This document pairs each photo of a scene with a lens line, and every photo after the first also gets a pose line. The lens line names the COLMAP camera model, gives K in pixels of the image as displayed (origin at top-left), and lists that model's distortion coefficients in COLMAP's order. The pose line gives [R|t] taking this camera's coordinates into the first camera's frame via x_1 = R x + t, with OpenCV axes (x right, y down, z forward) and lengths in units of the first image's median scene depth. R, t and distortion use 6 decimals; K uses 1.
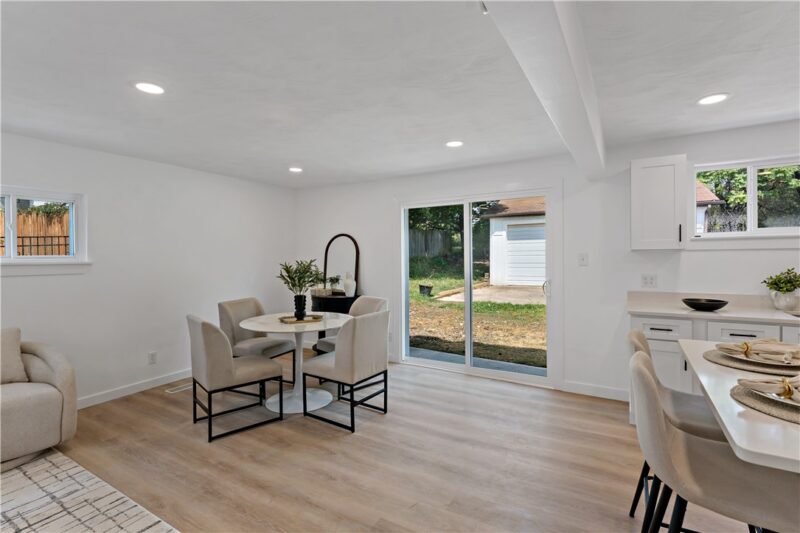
lens RADIAL K [[376.2, 0, 395.5], [0, 376.2, 258.9], [0, 0, 1]] dist [0.002188, -0.000040]
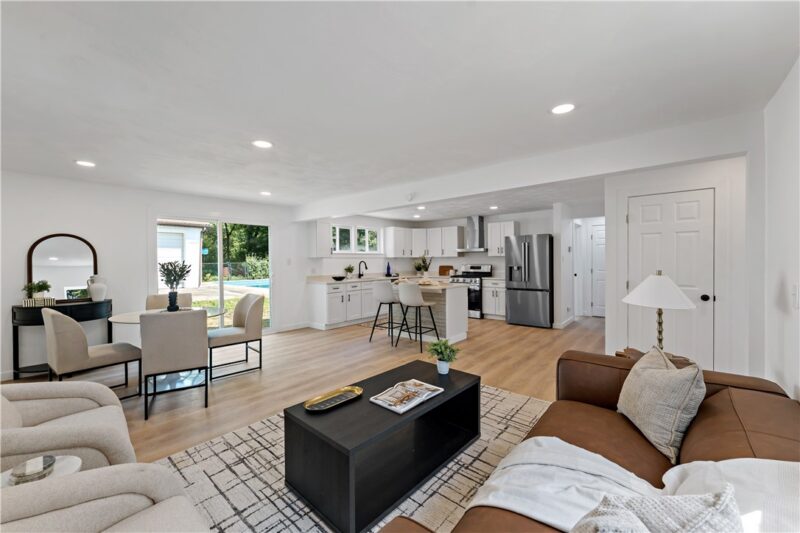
lens RADIAL K [[335.6, 0, 380.6], [0, 335.6, 266.2], [0, 0, 1]] dist [0.000165, 0.000056]
pose [[0.212992, -0.010526, 0.976997, -1.285245], [0.011128, 0.999903, 0.008347, 0.017479], [-0.976991, 0.009094, 0.213089, 0.181182]]
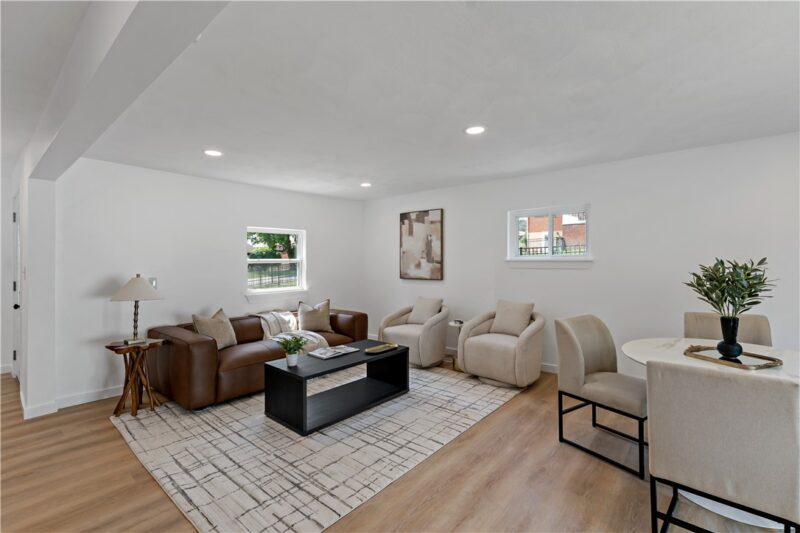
lens RADIAL K [[354.5, 0, 404.6], [0, 354.5, 257.6], [0, 0, 1]] dist [-0.000760, -0.000049]
pose [[-0.132184, 0.003614, -0.991219, 0.436205], [0.006291, 0.999976, 0.002807, -0.005146], [0.991205, -0.005864, -0.132204, 0.638262]]
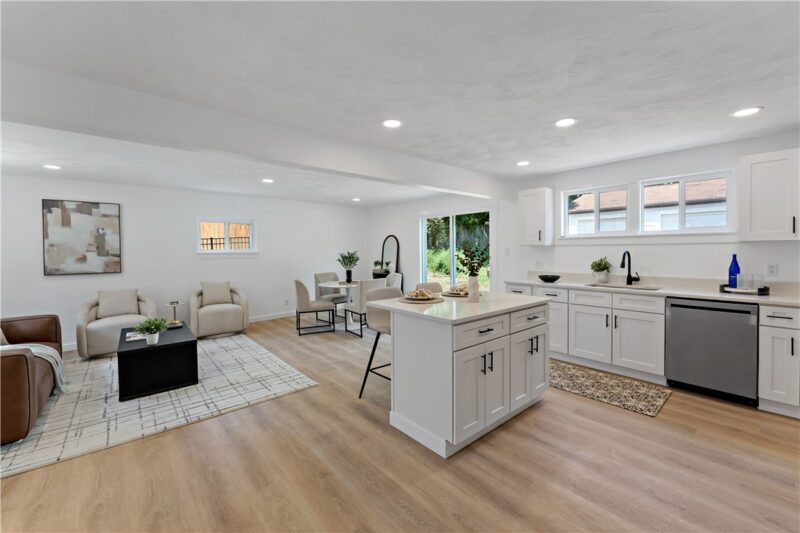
lens RADIAL K [[318.4, 0, 406.9], [0, 318.4, 256.8], [0, 0, 1]] dist [0.000688, 0.000141]
pose [[0.953002, 0.005813, -0.302907, 0.573089], [0.000544, 0.999781, 0.020898, -0.003522], [0.302962, -0.020081, 0.952791, -0.480804]]
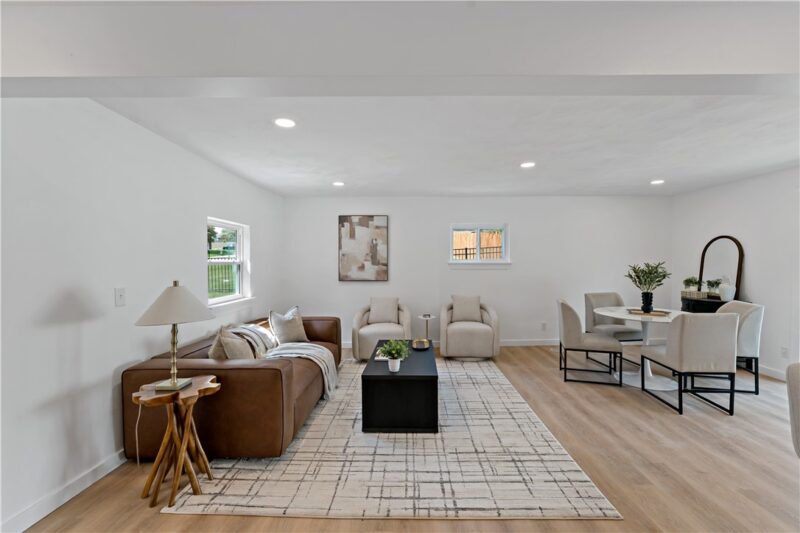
lens RADIAL K [[332.4, 0, 413.8], [0, 332.4, 267.7], [0, 0, 1]] dist [-0.005335, -0.000200]
pose [[0.523145, 0.021962, -0.851961, 0.284428], [-0.005030, 0.999730, 0.022682, -0.001212], [0.852229, -0.007581, 0.523114, -0.193751]]
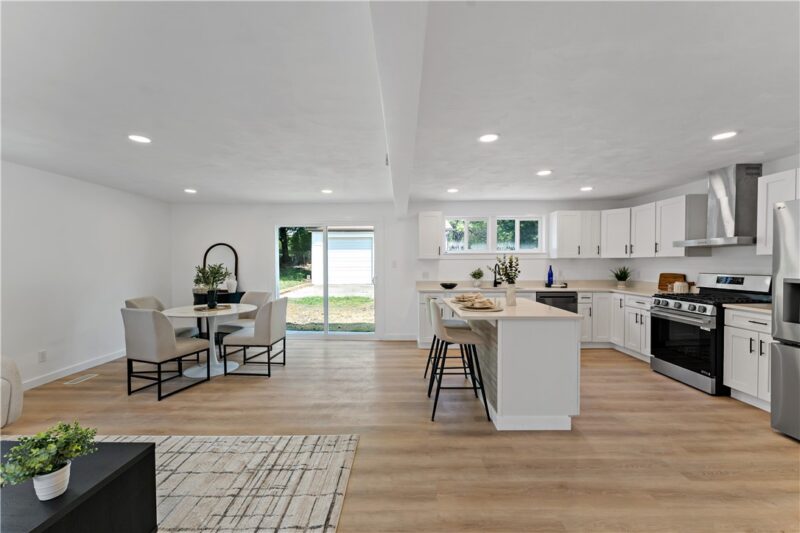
lens RADIAL K [[317.1, 0, 386.6], [0, 317.1, 269.3], [0, 0, 1]] dist [0.001042, 0.000143]
pose [[0.873717, -0.007118, 0.486383, -0.296498], [-0.000581, 0.999877, 0.015677, 0.003833], [-0.486435, -0.013980, 0.873605, -0.322072]]
